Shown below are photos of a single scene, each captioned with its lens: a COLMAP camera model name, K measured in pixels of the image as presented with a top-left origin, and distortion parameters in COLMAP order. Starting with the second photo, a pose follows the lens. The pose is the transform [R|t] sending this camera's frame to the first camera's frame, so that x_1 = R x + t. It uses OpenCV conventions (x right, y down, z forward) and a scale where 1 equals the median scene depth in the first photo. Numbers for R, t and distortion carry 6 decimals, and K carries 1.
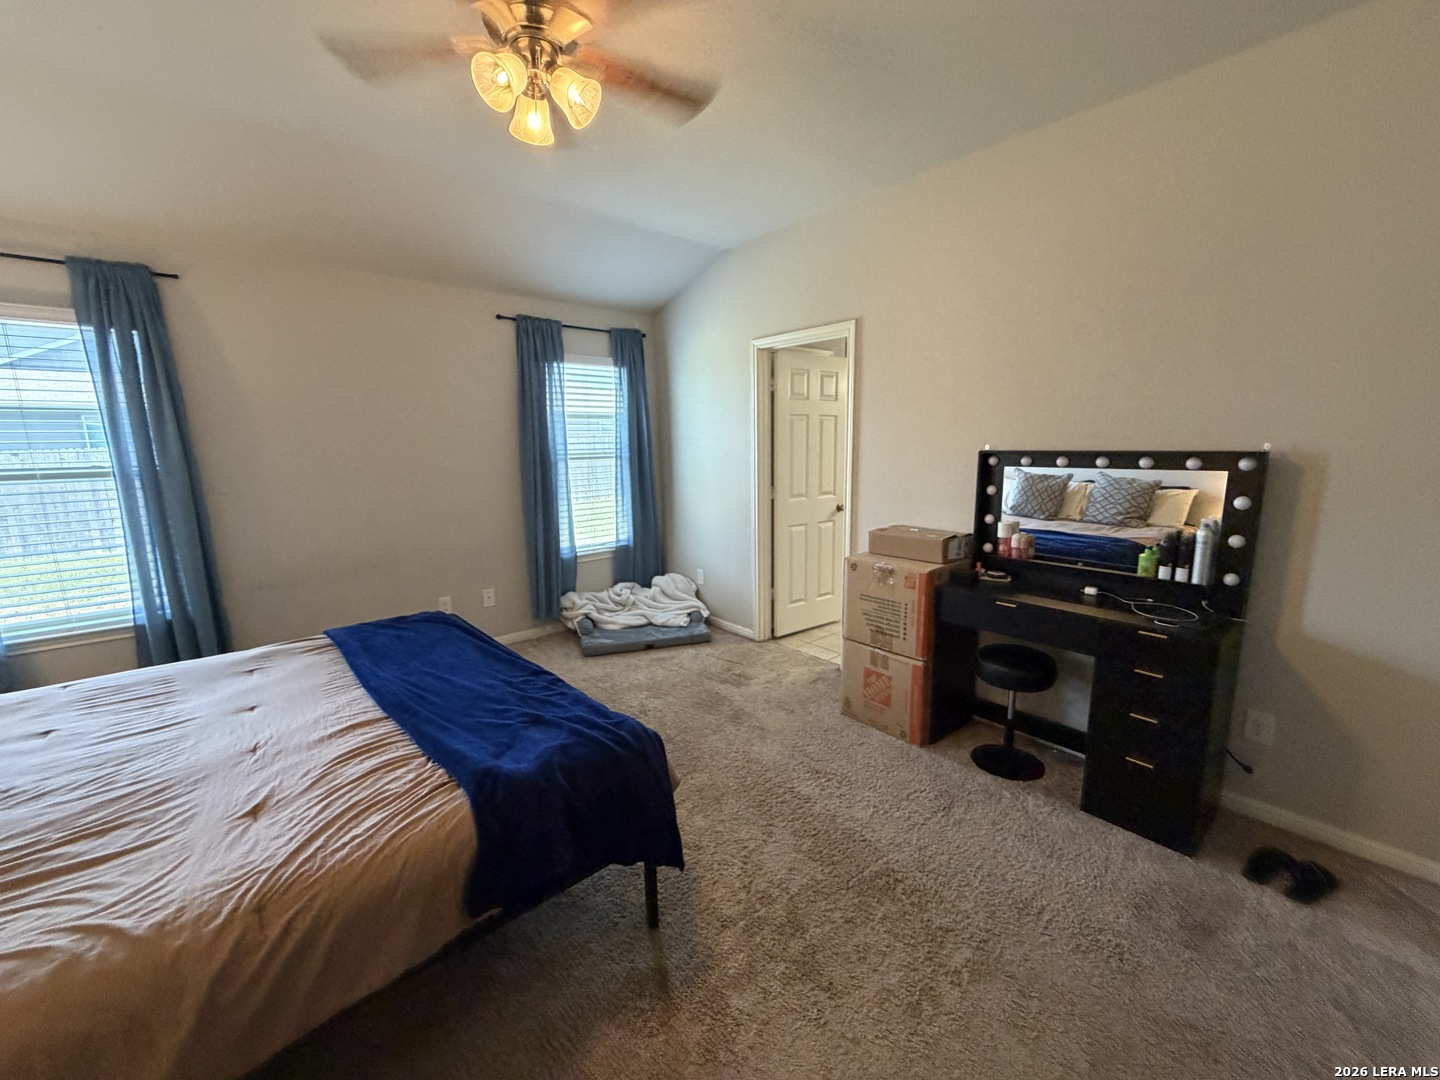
lens RADIAL K [[573.6, 0, 713.5], [0, 573.6, 541.5], [0, 0, 1]] dist [-0.002044, 0.000243]
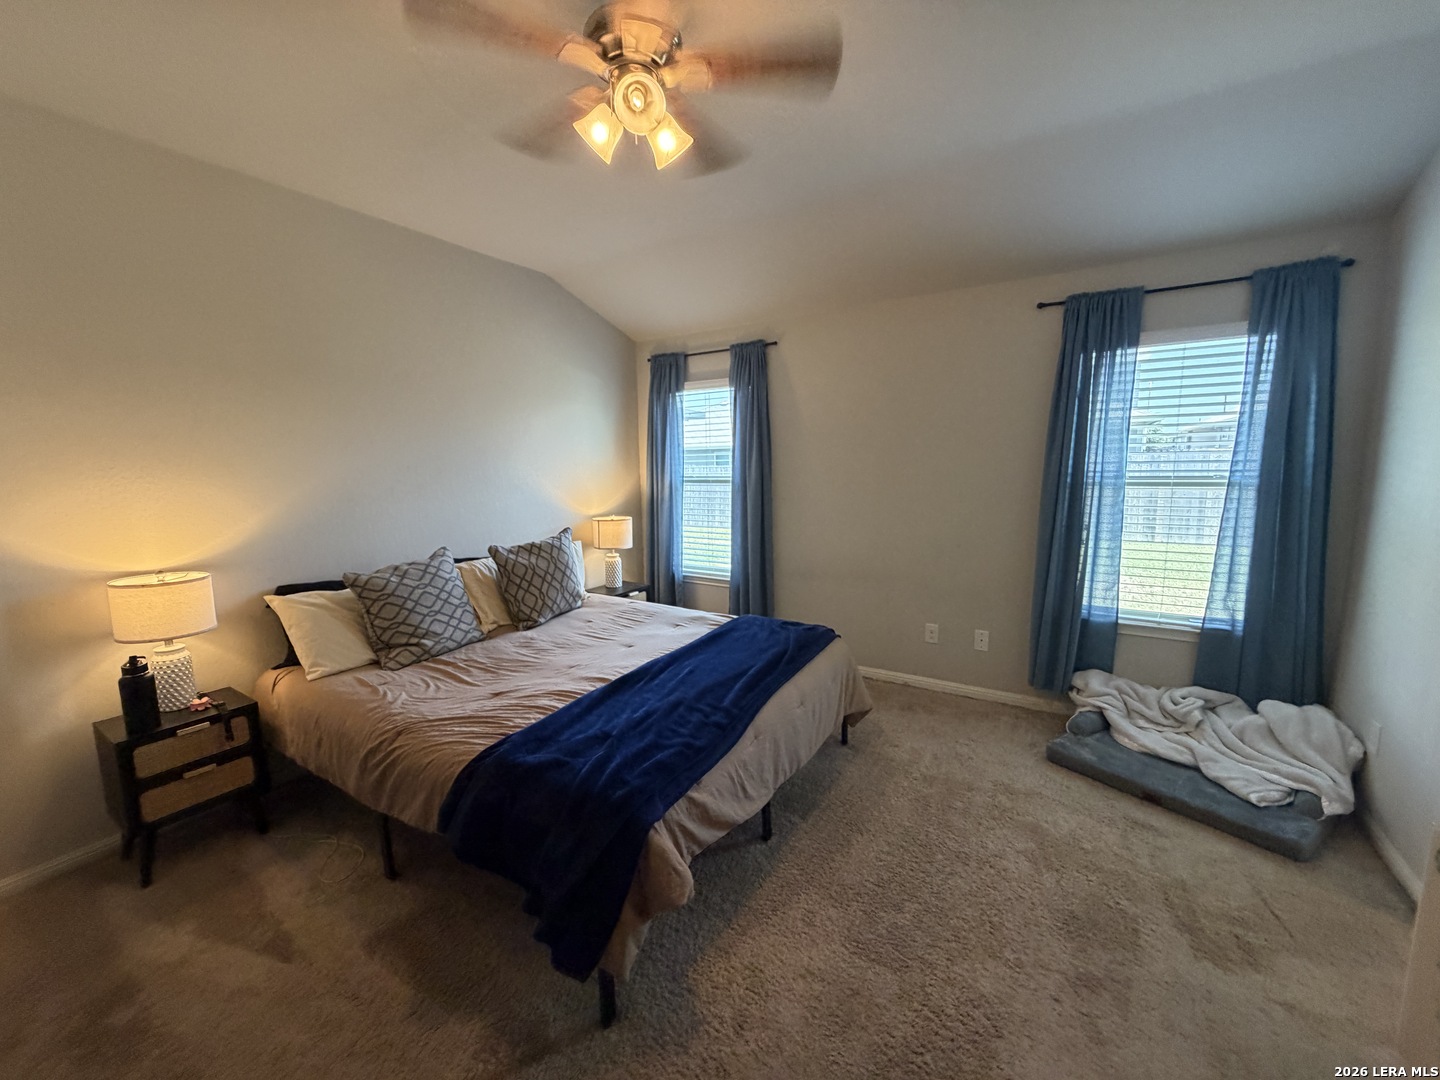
lens RADIAL K [[573.6, 0, 708.7], [0, 573.6, 540.5], [0, 0, 1]] dist [-0.002044, 0.000243]
pose [[0.284003, 0.140008, -0.948546, 0.273634], [-0.152013, 0.983344, 0.099630, -0.069765], [0.946696, 0.115896, 0.300556, 0.321057]]
